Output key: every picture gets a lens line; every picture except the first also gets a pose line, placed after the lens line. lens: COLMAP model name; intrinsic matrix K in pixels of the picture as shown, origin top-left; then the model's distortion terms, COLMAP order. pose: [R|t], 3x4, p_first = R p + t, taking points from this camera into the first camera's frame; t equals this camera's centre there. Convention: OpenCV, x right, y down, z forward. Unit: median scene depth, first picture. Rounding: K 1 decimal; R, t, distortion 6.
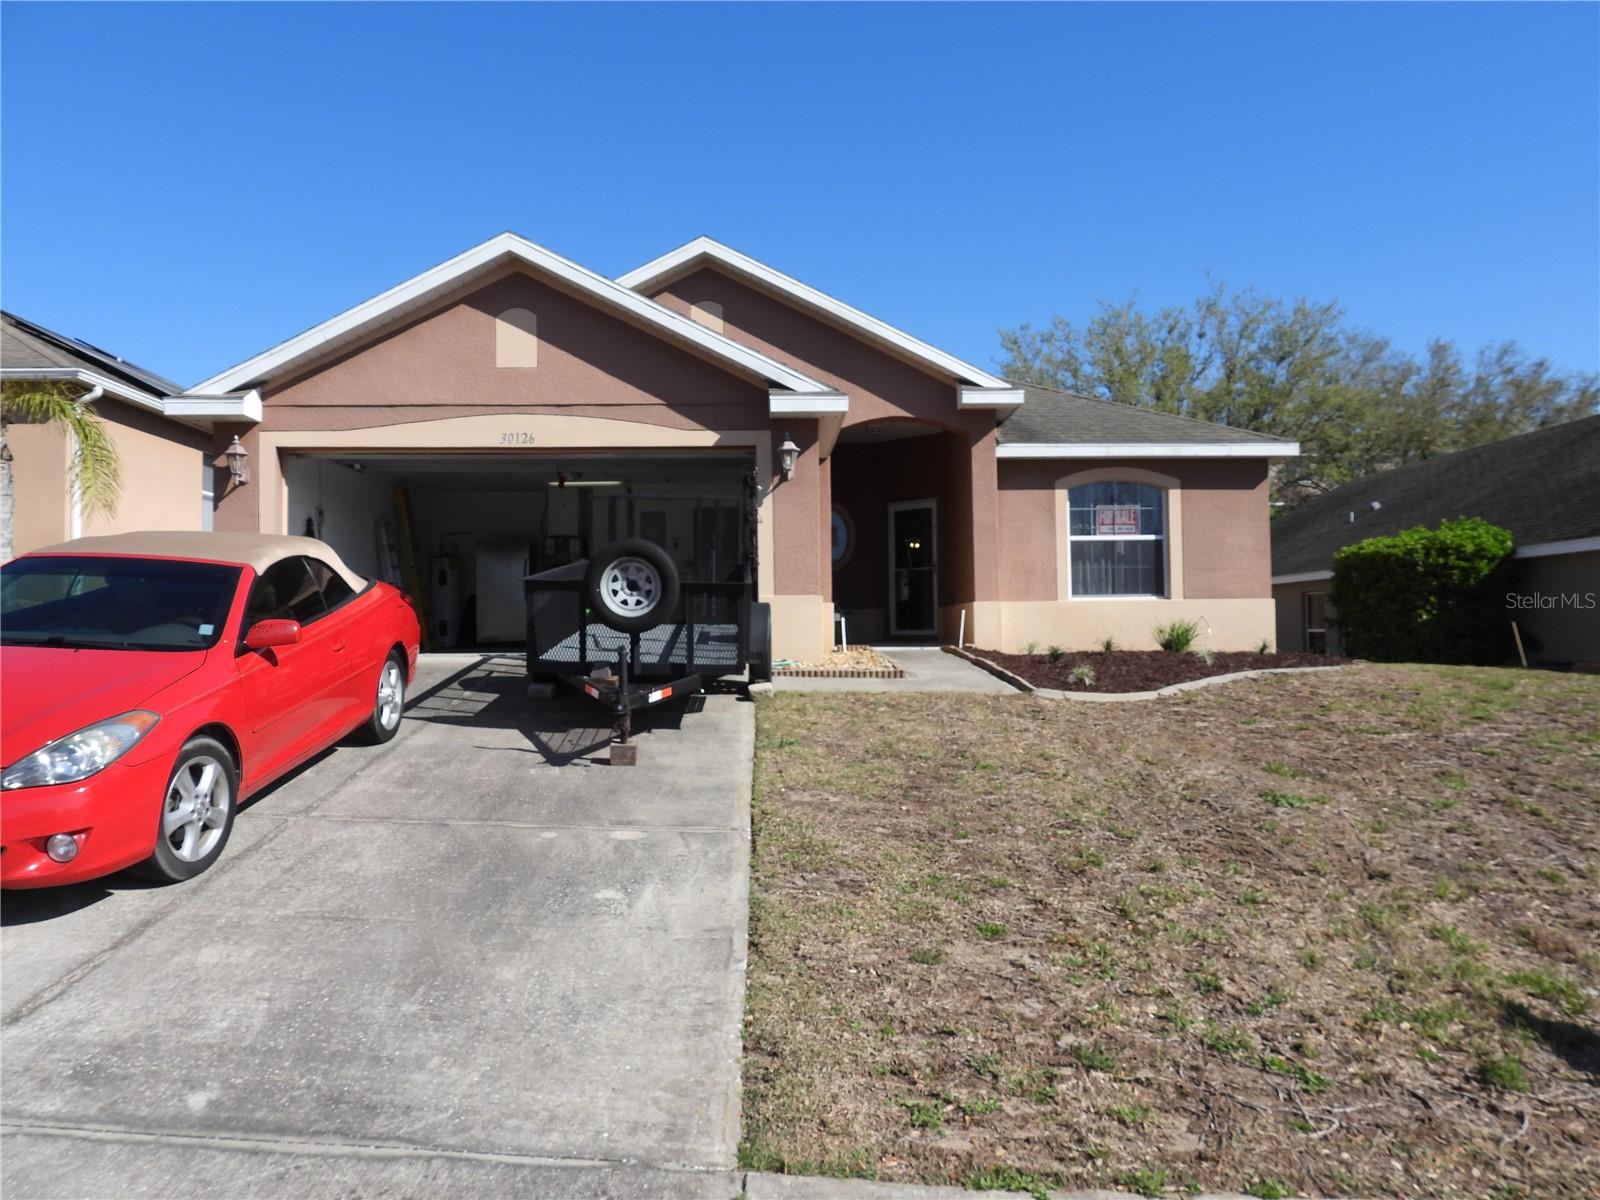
lens RADIAL K [[1146.0, 0, 800.0], [0, 1146.0, 600.0], [0, 0, 1]] dist [-0.017769, 0.001062]
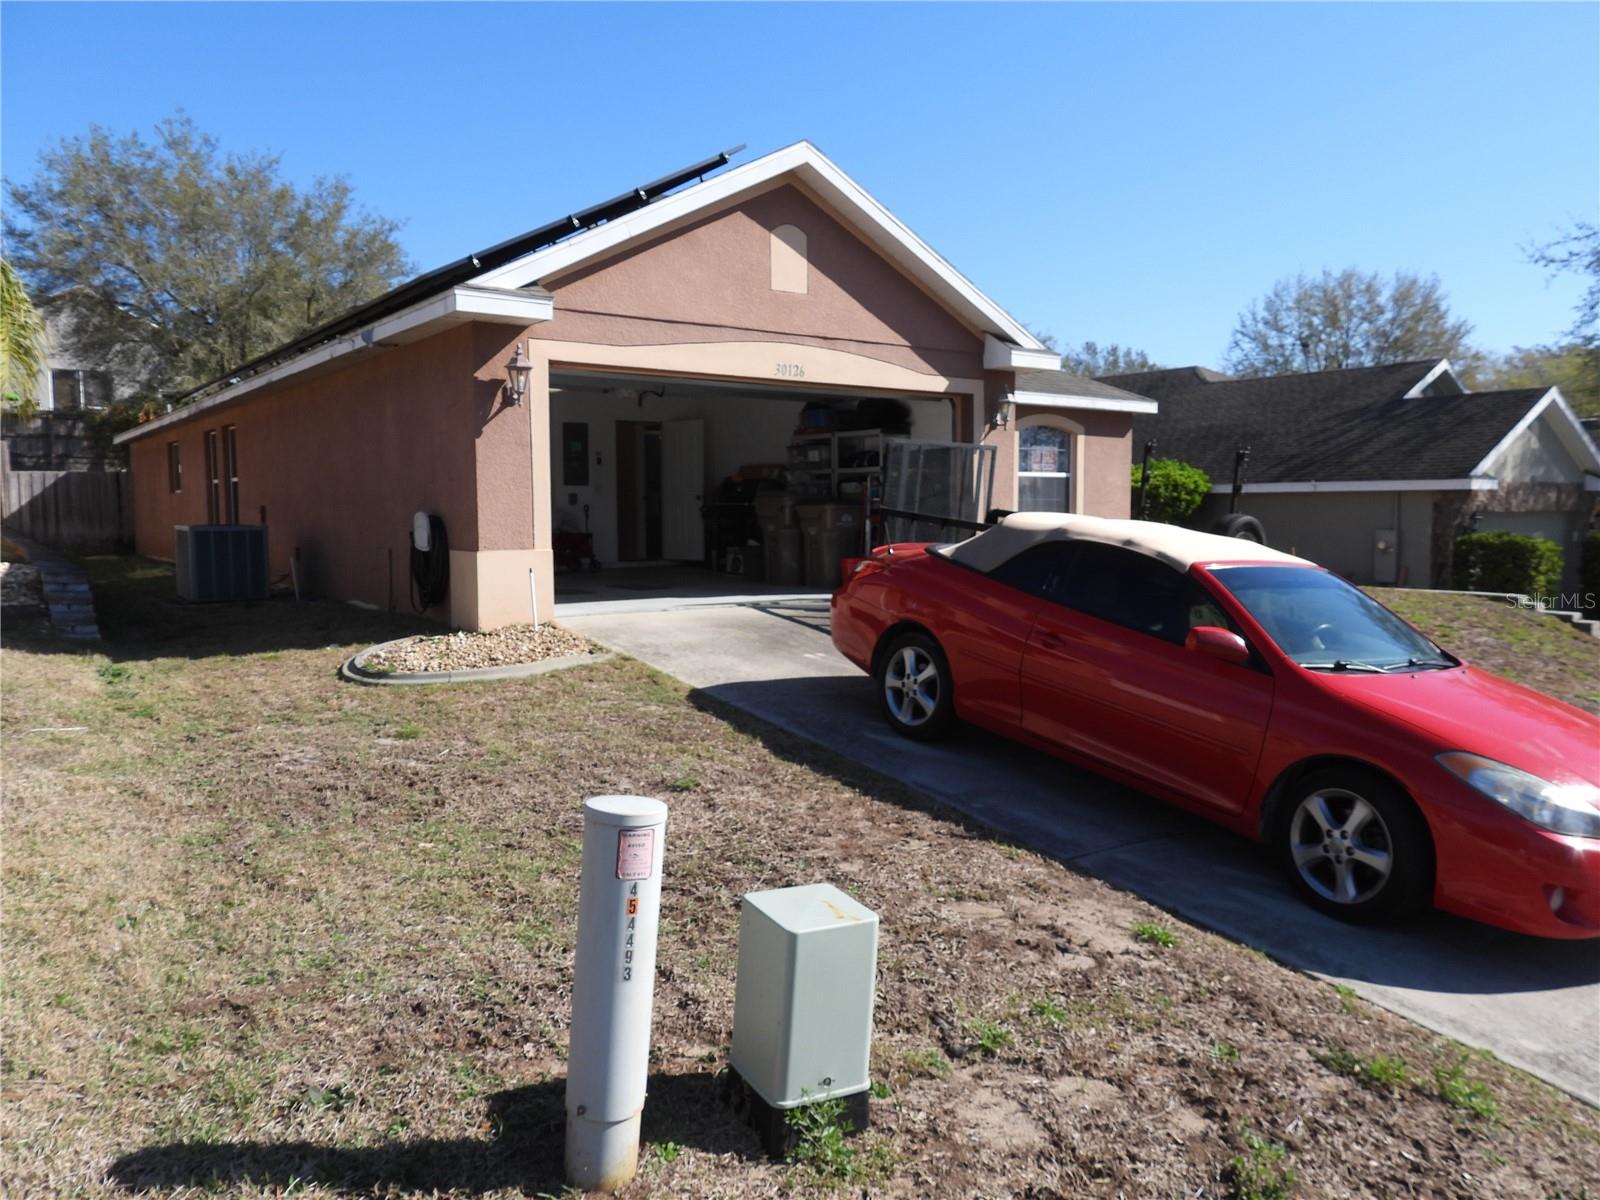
lens RADIAL K [[1146.0, 0, 800.0], [0, 1146.0, 600.0], [0, 0, 1]] dist [-0.017769, 0.001062]
pose [[0.824570, -0.038437, 0.564453, -0.605284], [-0.022320, 0.994703, 0.100340, -0.039729], [-0.565319, -0.095336, 0.819344, 0.175866]]
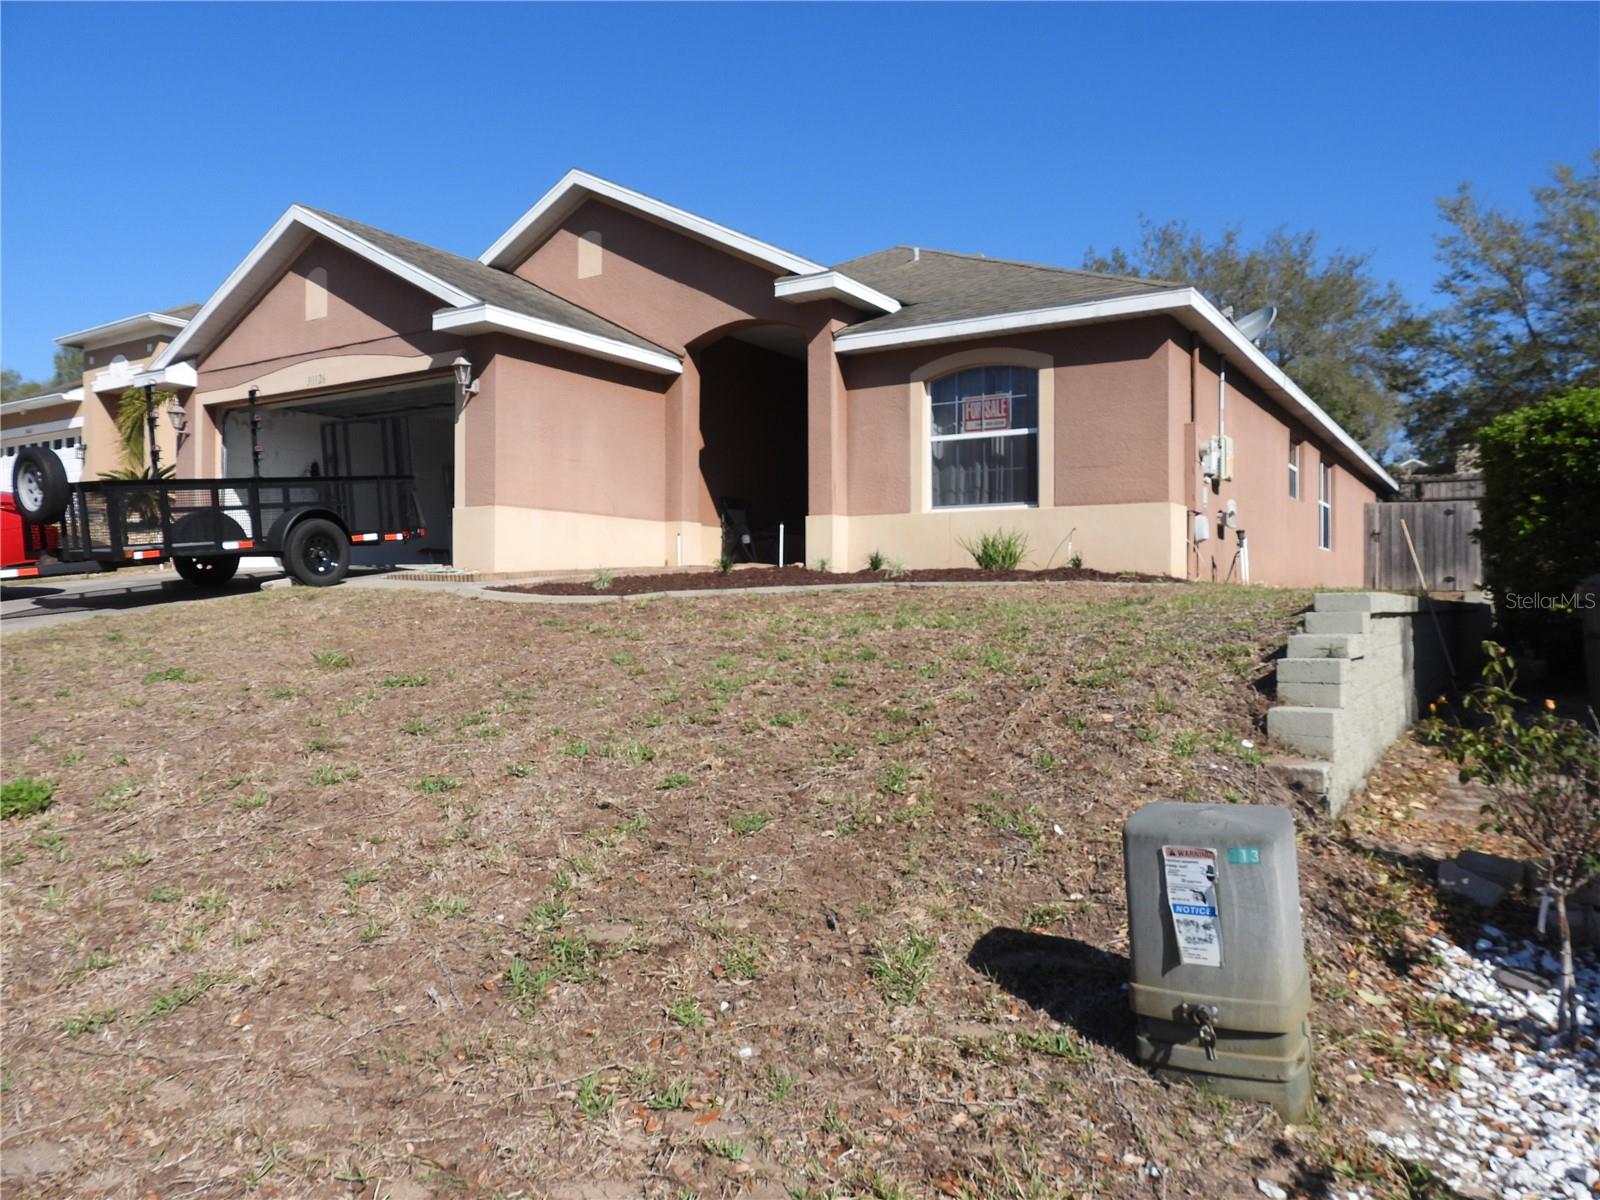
lens RADIAL K [[1146.0, 0, 800.0], [0, 1146.0, 600.0], [0, 0, 1]] dist [-0.017769, 0.001062]
pose [[0.820551, 0.013503, -0.571413, 0.656731], [0.003584, 0.999580, 0.028768, 0.041433], [0.571562, -0.025654, 0.820158, 0.249944]]
